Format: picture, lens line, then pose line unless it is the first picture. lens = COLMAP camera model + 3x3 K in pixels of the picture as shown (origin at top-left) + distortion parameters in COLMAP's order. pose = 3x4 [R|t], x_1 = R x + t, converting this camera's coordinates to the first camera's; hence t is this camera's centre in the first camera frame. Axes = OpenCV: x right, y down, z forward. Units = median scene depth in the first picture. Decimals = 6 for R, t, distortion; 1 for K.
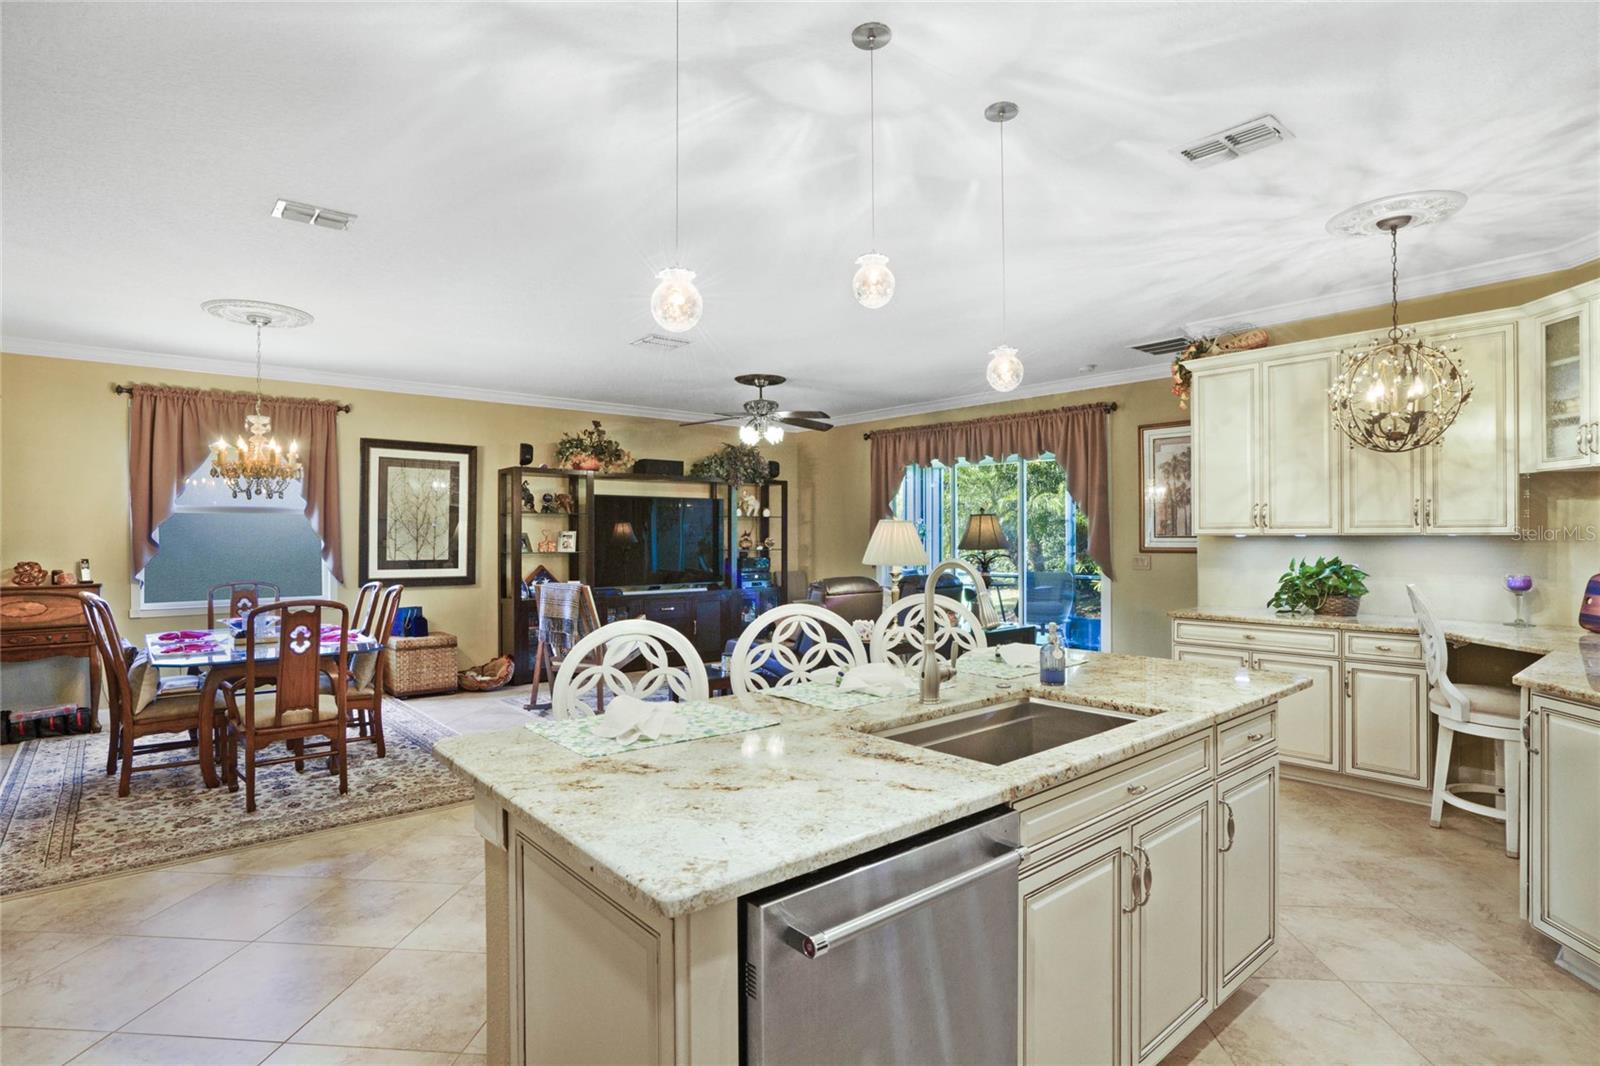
lens RADIAL K [[804.8, 0, 800.0], [0, 804.8, 533.0], [0, 0, 1]] dist [-0.039849, 0.019511]
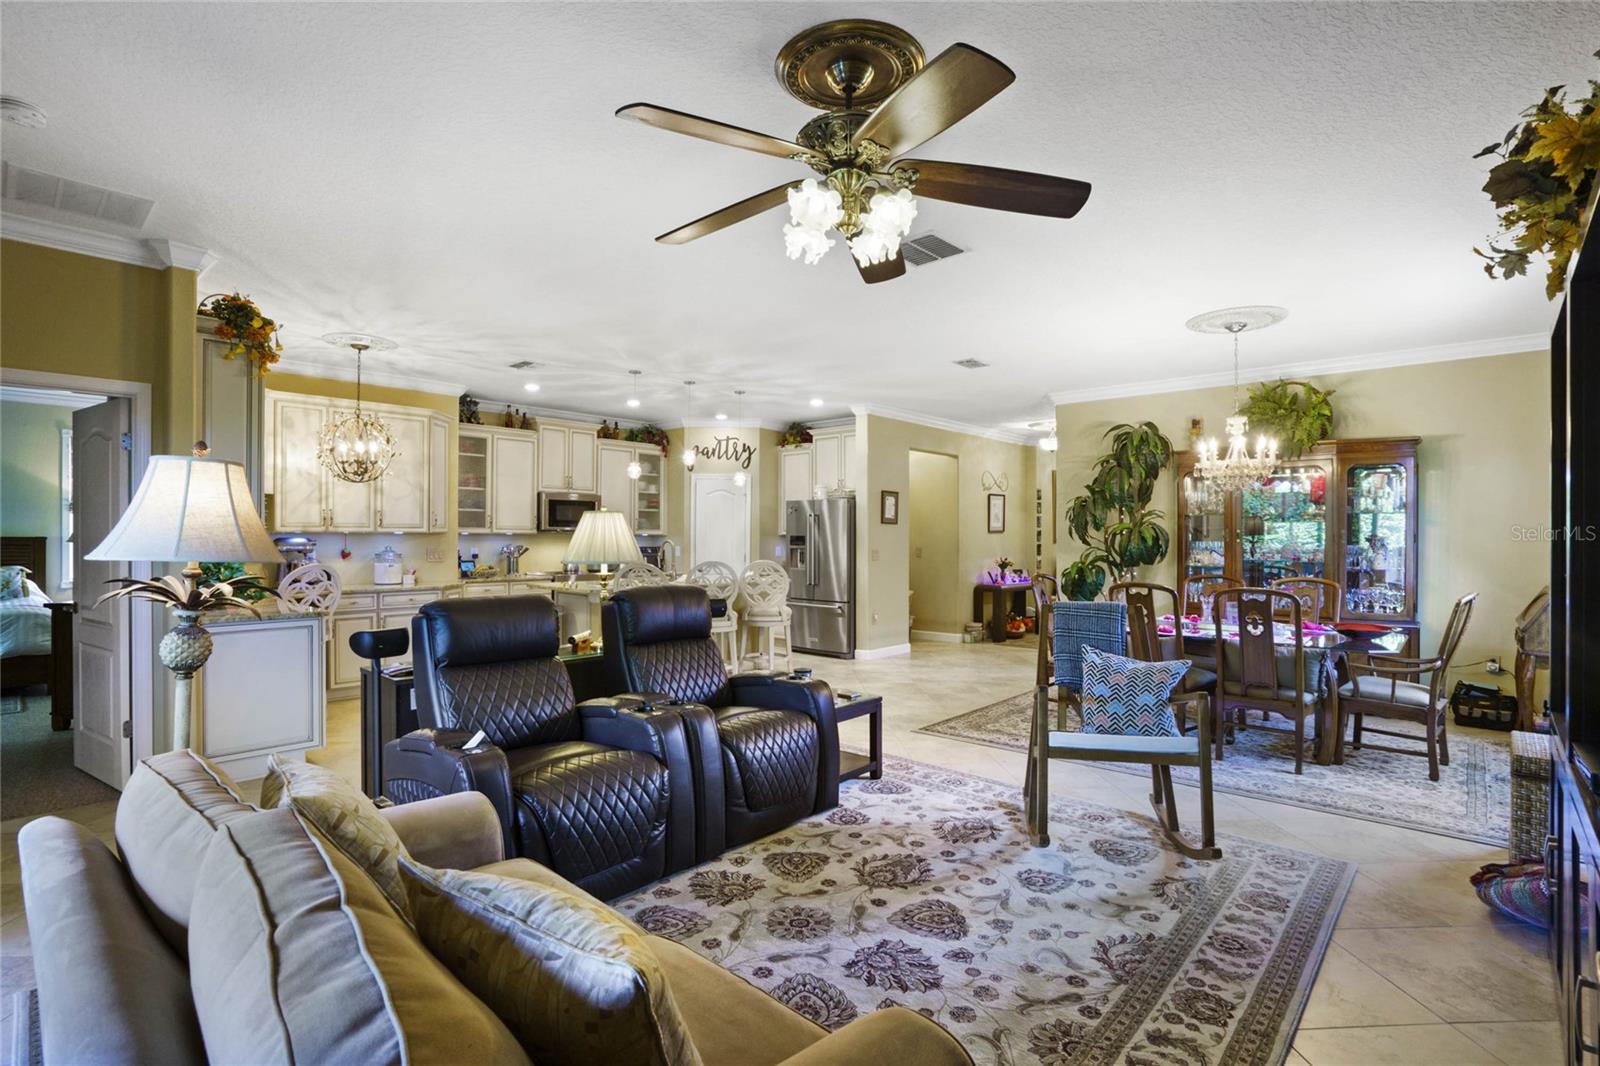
lens RADIAL K [[757.0, 0, 800.0], [0, 757.0, 533.0], [0, 0, 1]] dist [-0.051296, 0.000028]
pose [[-0.991678, -0.000724, -0.128741, 0.023274], [0.000302, 0.999968, -0.007948, 0.015573], [0.128743, -0.007921, -0.991646, 2.410363]]
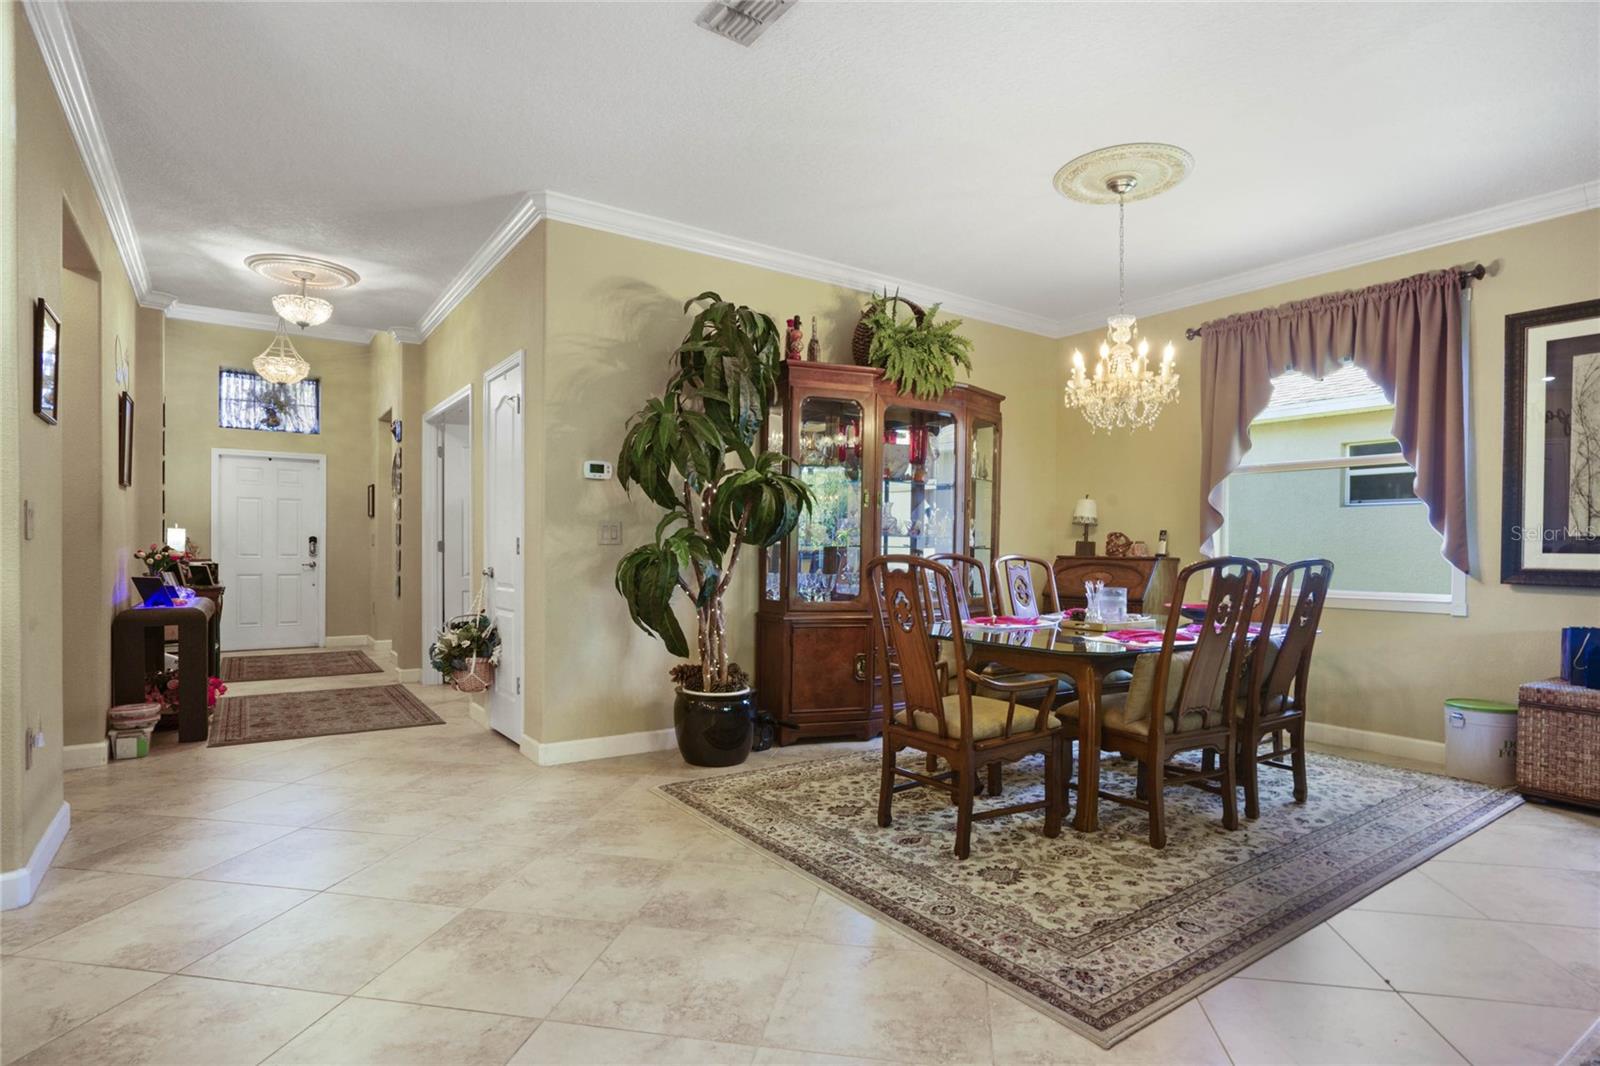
lens RADIAL K [[838.0, 0, 804.0], [0, 838.0, 556.5], [0, 0, 1]] dist [-0.014764, 0.000354]
pose [[-0.091243, 0.010628, -0.995772, 0.129509], [-0.001863, 0.999939, 0.010843, 0.077658], [0.995827, 0.002844, -0.091218, 0.991859]]
